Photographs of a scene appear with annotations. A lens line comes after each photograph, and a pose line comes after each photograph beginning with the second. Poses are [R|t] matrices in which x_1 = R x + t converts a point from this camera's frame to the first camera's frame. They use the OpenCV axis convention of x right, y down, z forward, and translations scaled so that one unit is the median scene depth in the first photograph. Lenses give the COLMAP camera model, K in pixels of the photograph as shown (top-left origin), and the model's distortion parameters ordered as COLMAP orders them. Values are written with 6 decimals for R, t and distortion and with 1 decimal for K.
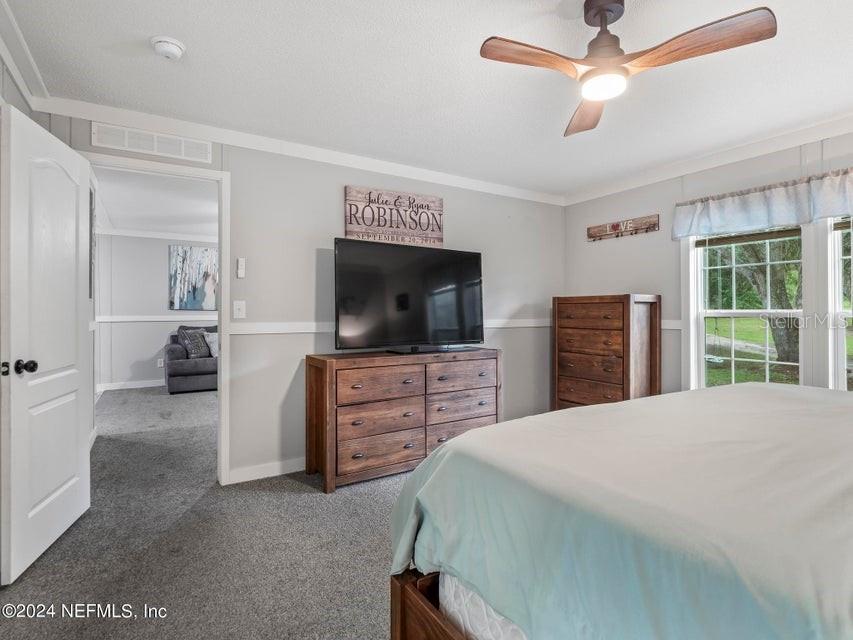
lens RADIAL K [[438.8, 0, 412.7], [0, 438.8, 312.1], [0, 0, 1]] dist [-0.004835, -0.003840]
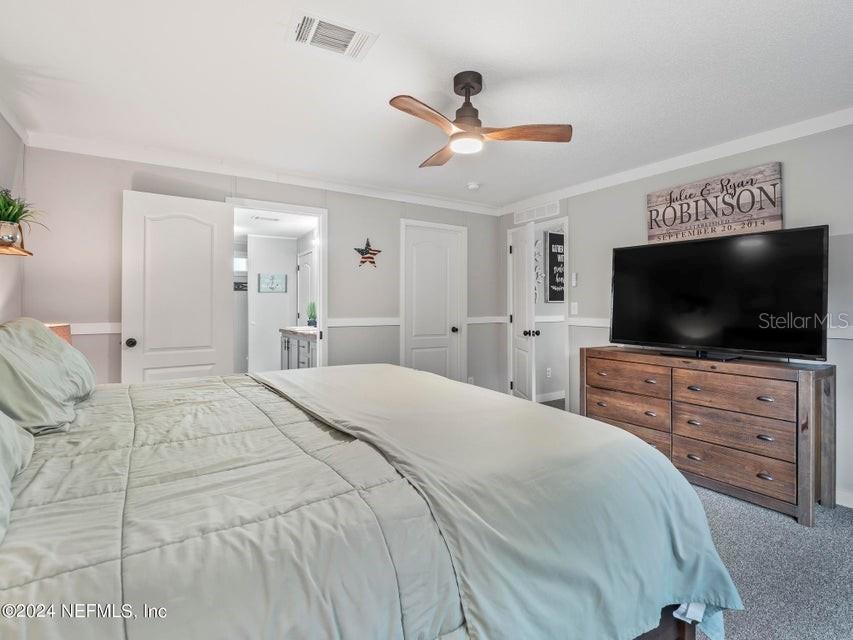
lens RADIAL K [[418.0, 0, 429.4], [0, 418.0, 312.8], [0, 0, 1]] dist [-0.006679, -0.006501]
pose [[0.025620, 0.017176, -0.999524, 0.828978], [-0.002588, 0.999850, 0.017115, -0.012490], [0.999668, 0.002149, 0.025661, 0.417467]]
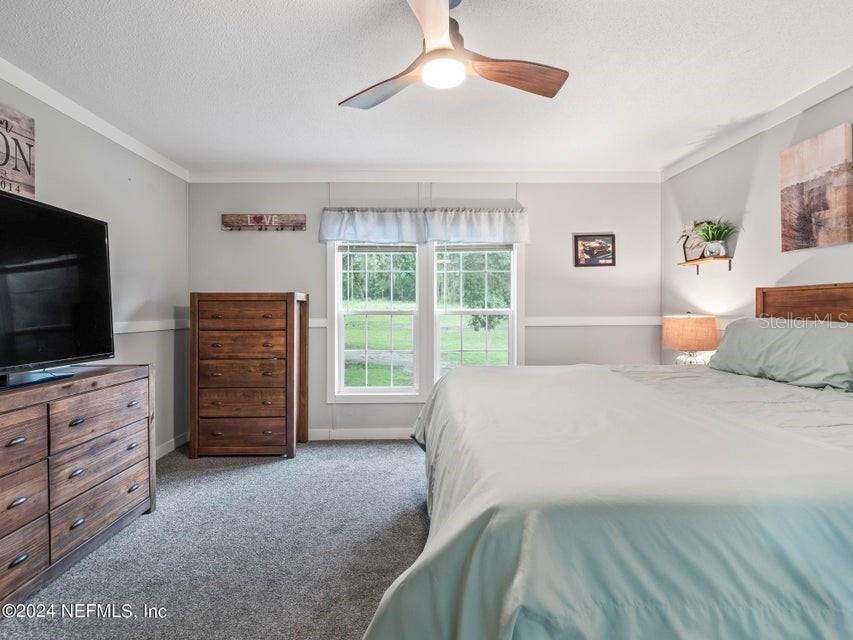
lens RADIAL K [[438.8, 0, 429.7], [0, 438.8, 315.6], [0, 0, 1]] dist [-0.004835, -0.003840]
pose [[0.491411, -0.011303, 0.870854, -0.198379], [0.004066, 0.999935, 0.010683, 0.001106], [-0.870918, -0.001709, 0.491425, 0.268553]]
